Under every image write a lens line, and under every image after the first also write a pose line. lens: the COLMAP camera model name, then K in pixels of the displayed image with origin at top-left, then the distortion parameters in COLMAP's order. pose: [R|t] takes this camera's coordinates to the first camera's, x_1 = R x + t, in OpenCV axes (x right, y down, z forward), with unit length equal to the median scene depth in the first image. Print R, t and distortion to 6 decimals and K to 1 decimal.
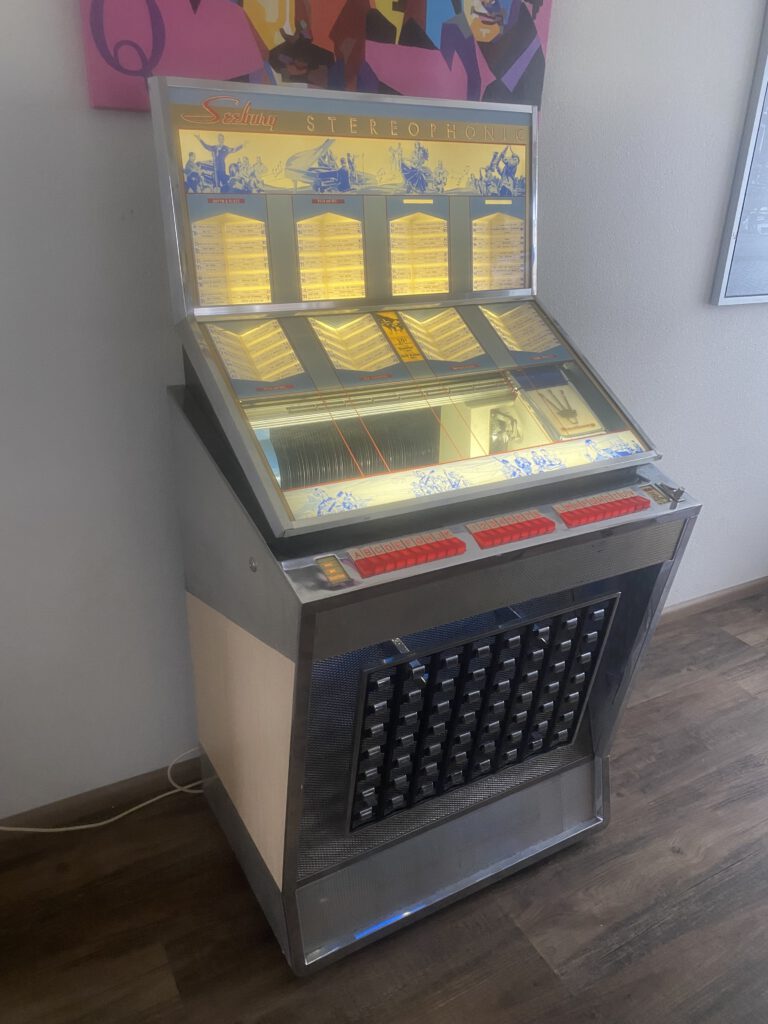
lens RADIAL K [[778.6, 0, 377.4], [0, 778.6, 515.2], [0, 0, 1]] dist [0.028063, -0.024595]
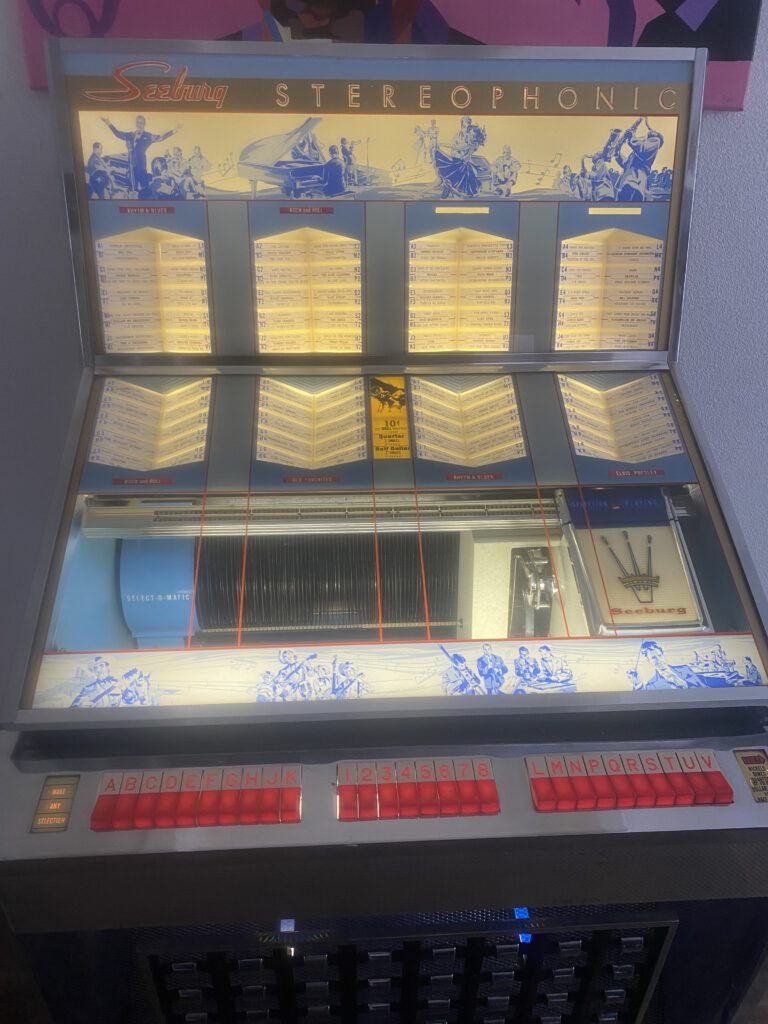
lens RADIAL K [[778.6, 0, 378.4], [0, 778.6, 517.4], [0, 0, 1]] dist [0.028063, -0.024595]
pose [[0.898449, 0.164588, -0.407064, 0.304944], [-0.162470, 0.985901, 0.040034, -0.172762], [0.407914, 0.030168, 0.912522, 0.406384]]
